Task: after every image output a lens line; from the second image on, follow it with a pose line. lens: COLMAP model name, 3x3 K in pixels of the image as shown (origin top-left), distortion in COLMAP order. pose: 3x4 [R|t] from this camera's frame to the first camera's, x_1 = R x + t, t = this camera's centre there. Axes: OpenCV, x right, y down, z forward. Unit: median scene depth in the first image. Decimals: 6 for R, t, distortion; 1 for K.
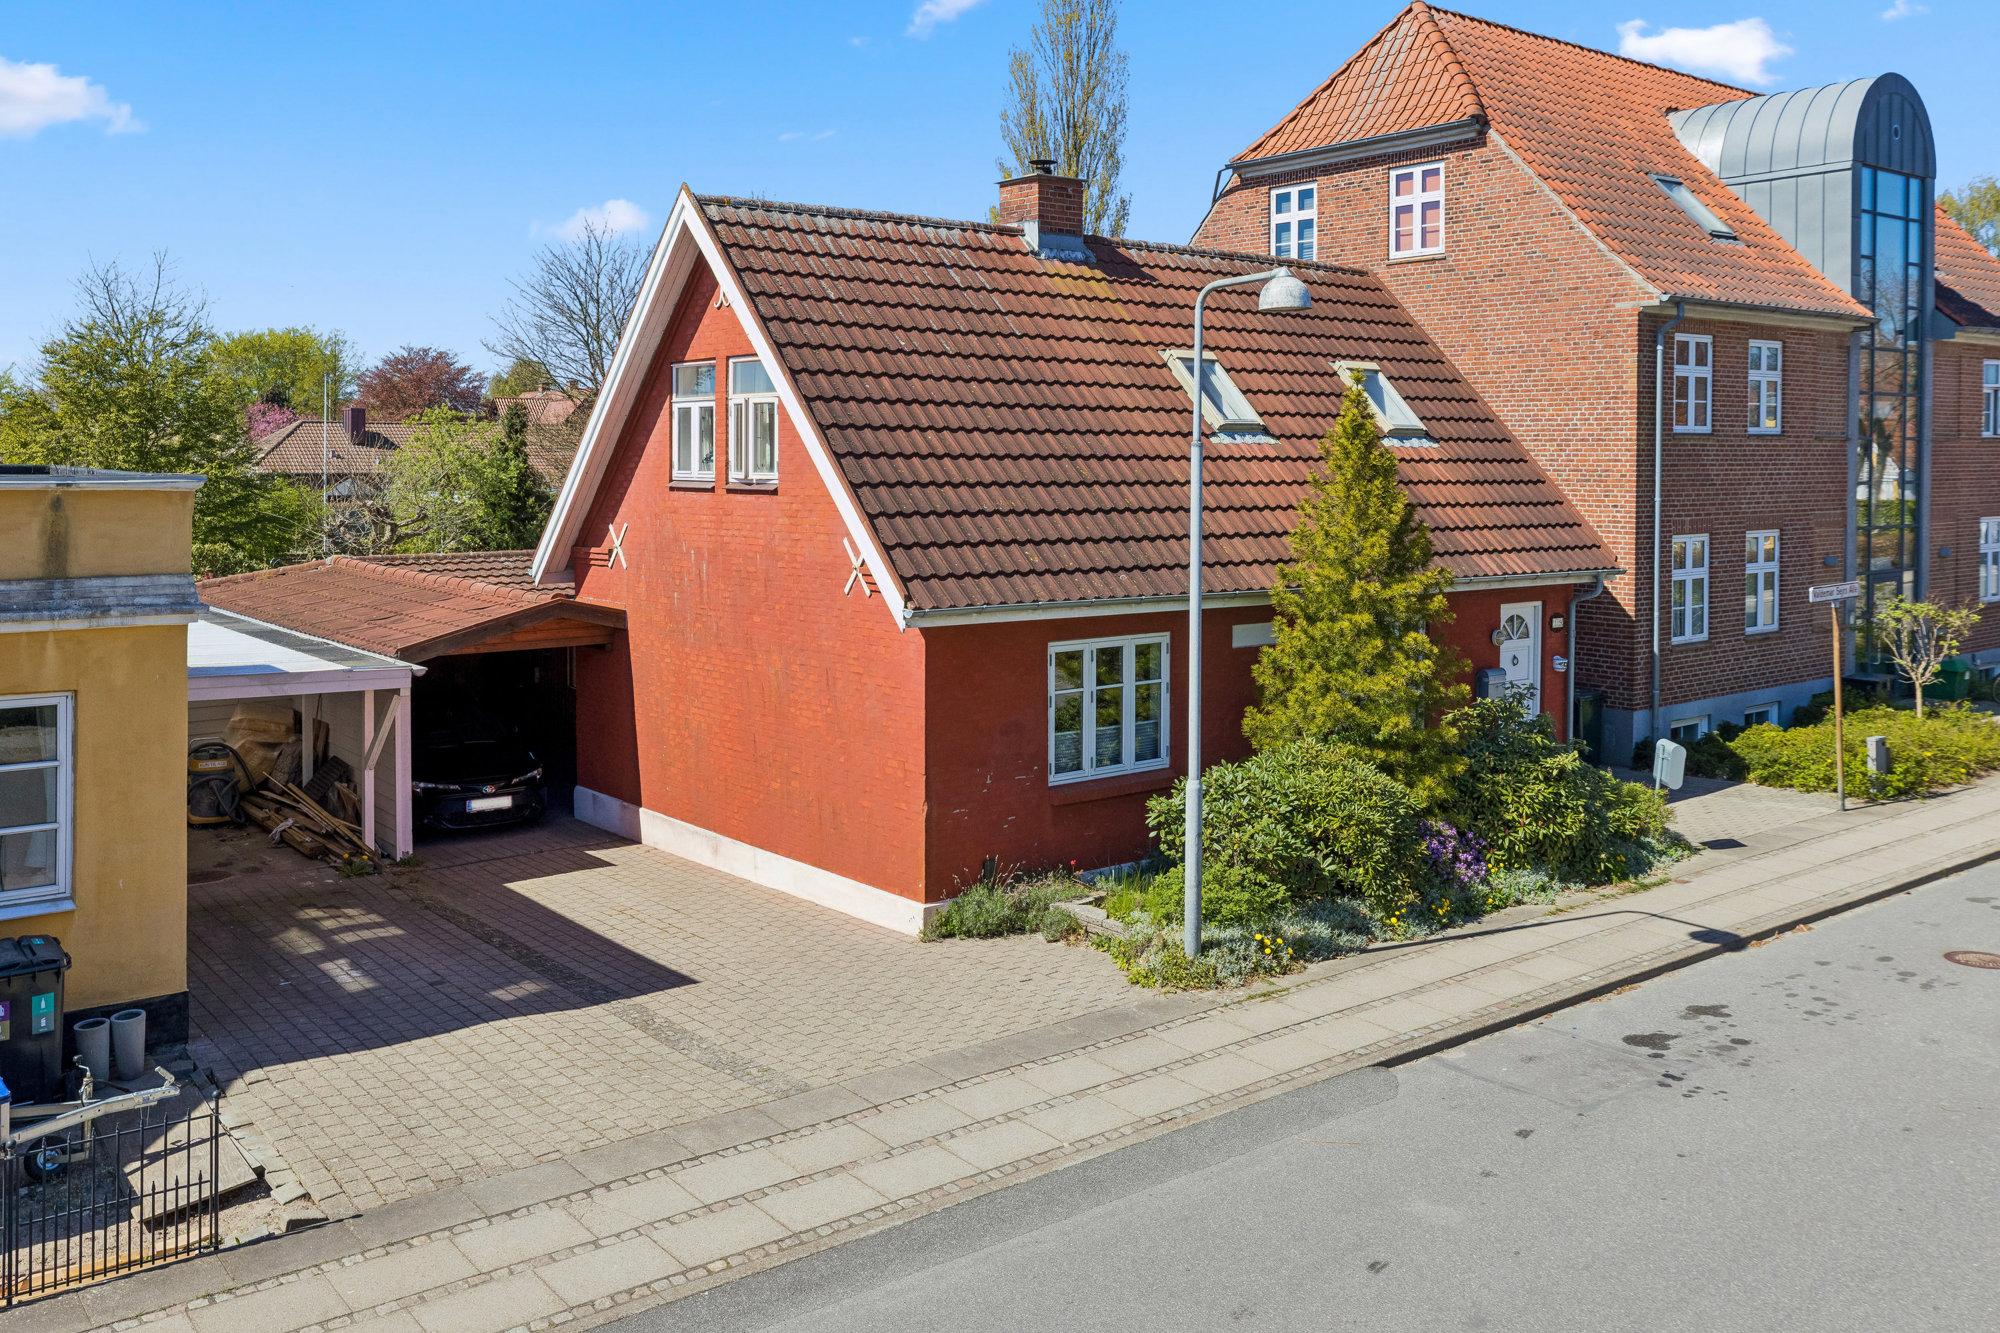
lens RADIAL K [[1672.6, 0, 1006.1], [0, 1672.6, 515.4], [0, 0, 1]] dist [-0.007882, -0.003151]
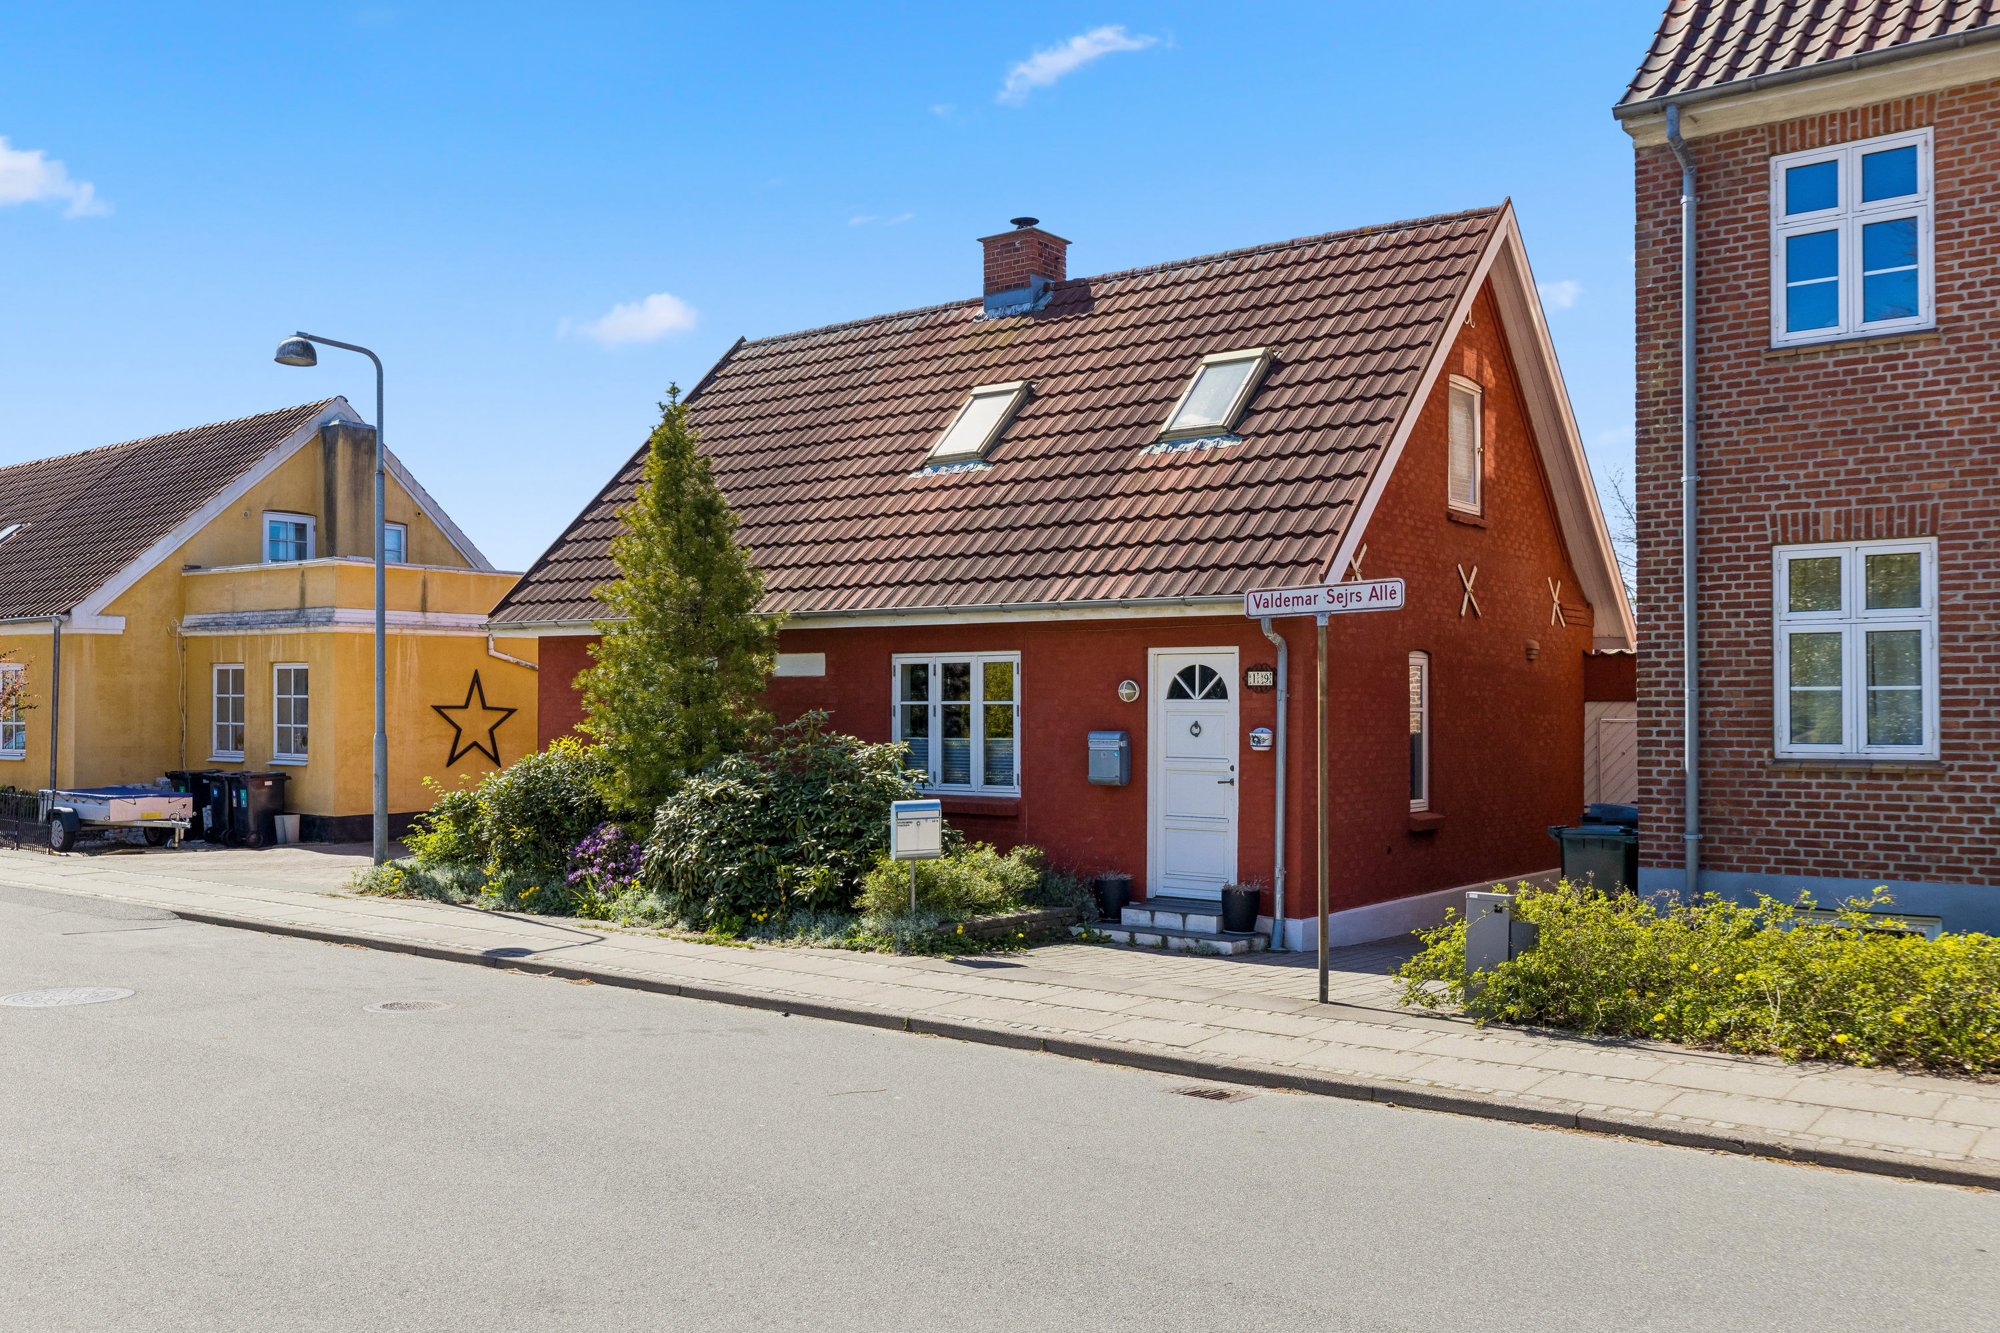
lens RADIAL K [[1685.4, 0, 1001.2], [0, 1685.4, 712.1], [0, 0, 1]] dist [0.002795, 0.001532]
pose [[0.249913, -0.000698, -0.968268, 0.971498], [-0.035429, 0.999324, -0.009864, 0.088913], [0.967620, 0.036770, 0.249719, 0.733723]]
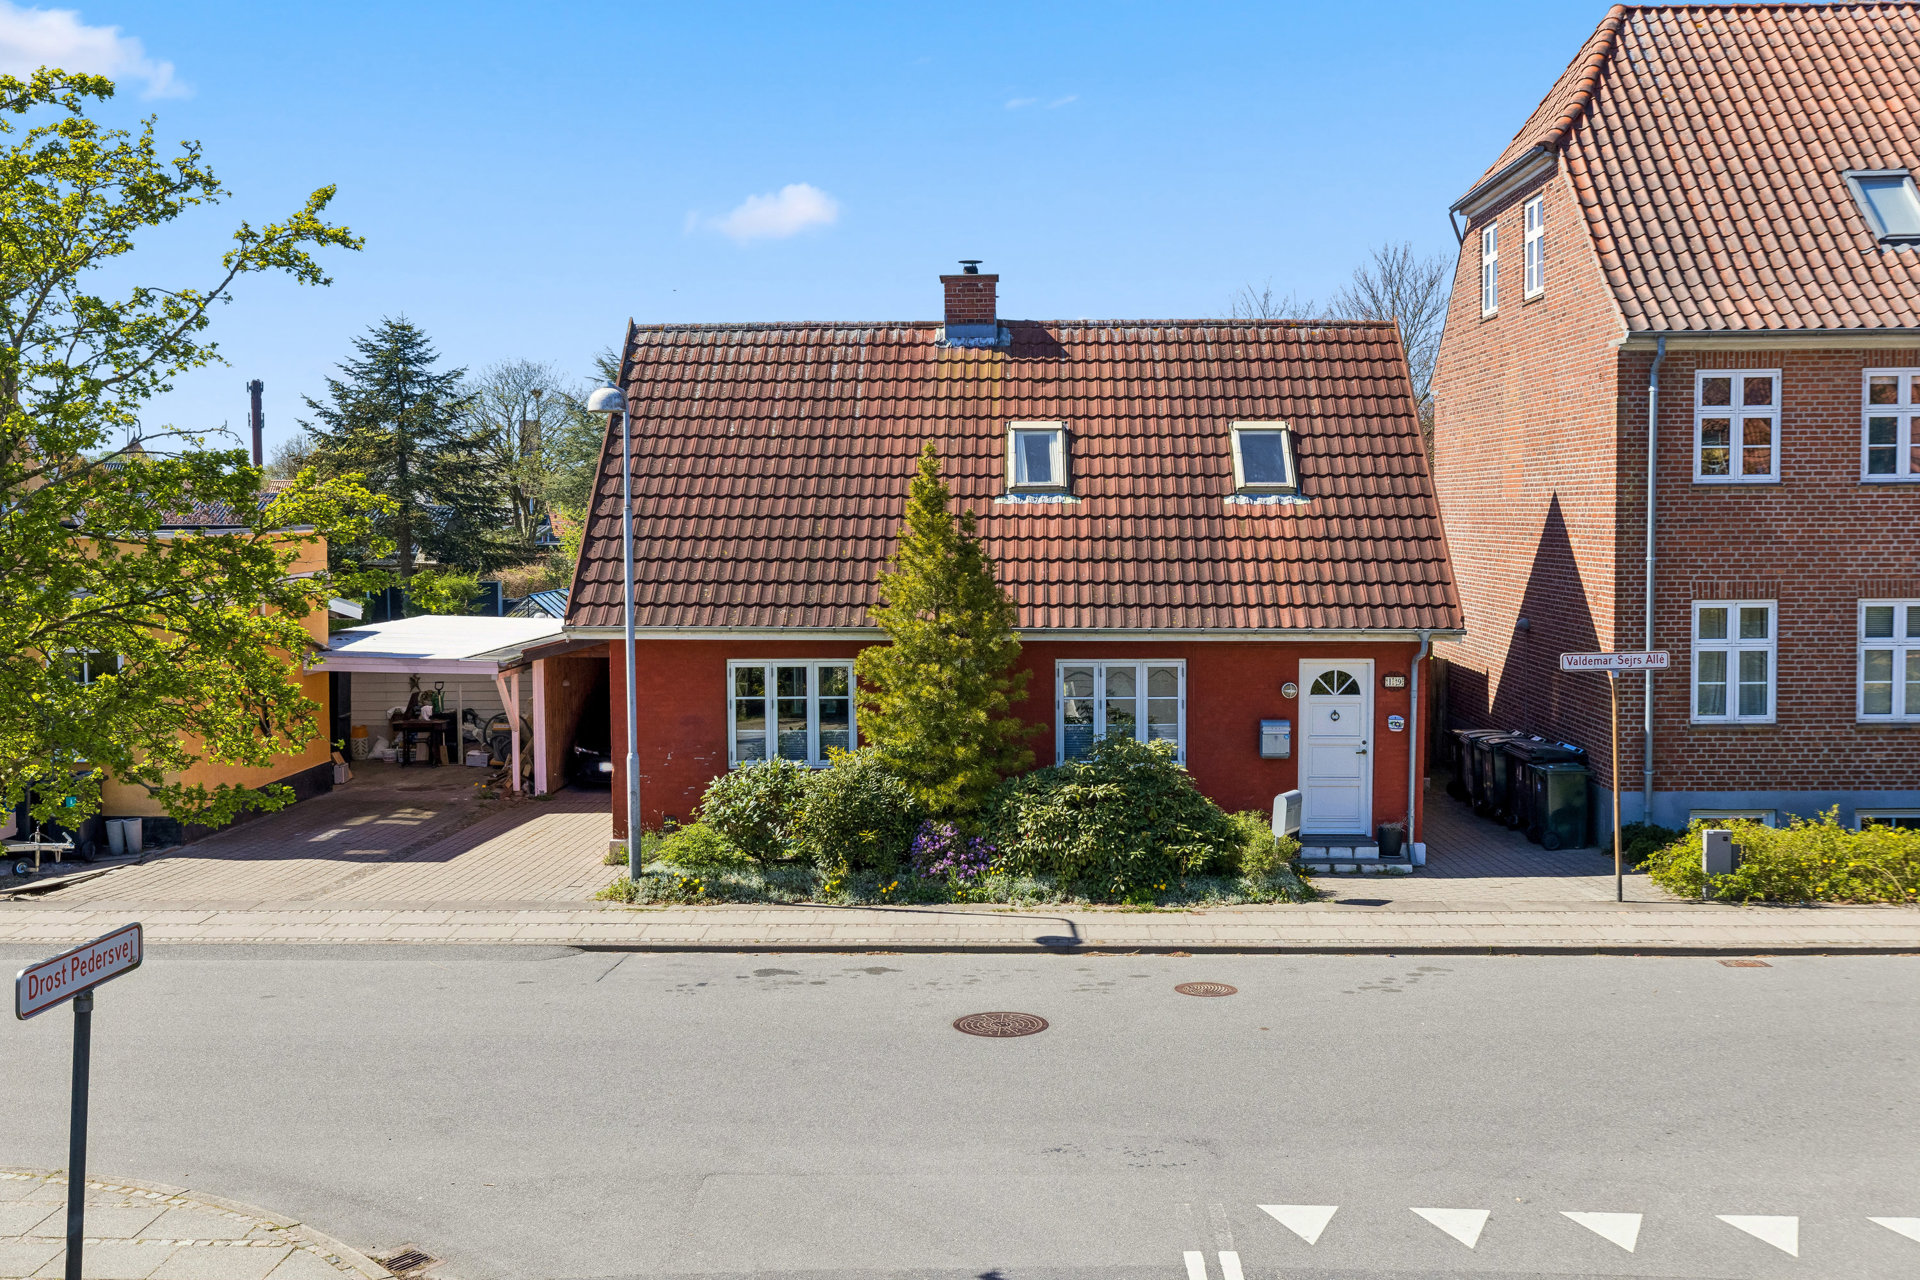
lens RADIAL K [[1872.6, 0, 960.0], [0, 1872.6, 640.0], [0, 0, 1]] dist [0.011261, -0.001421]
pose [[0.770992, 0.038980, -0.635651, 0.840359], [-0.015345, 0.998972, 0.042648, -0.003680], [0.636660, -0.023127, 0.770798, -0.015571]]
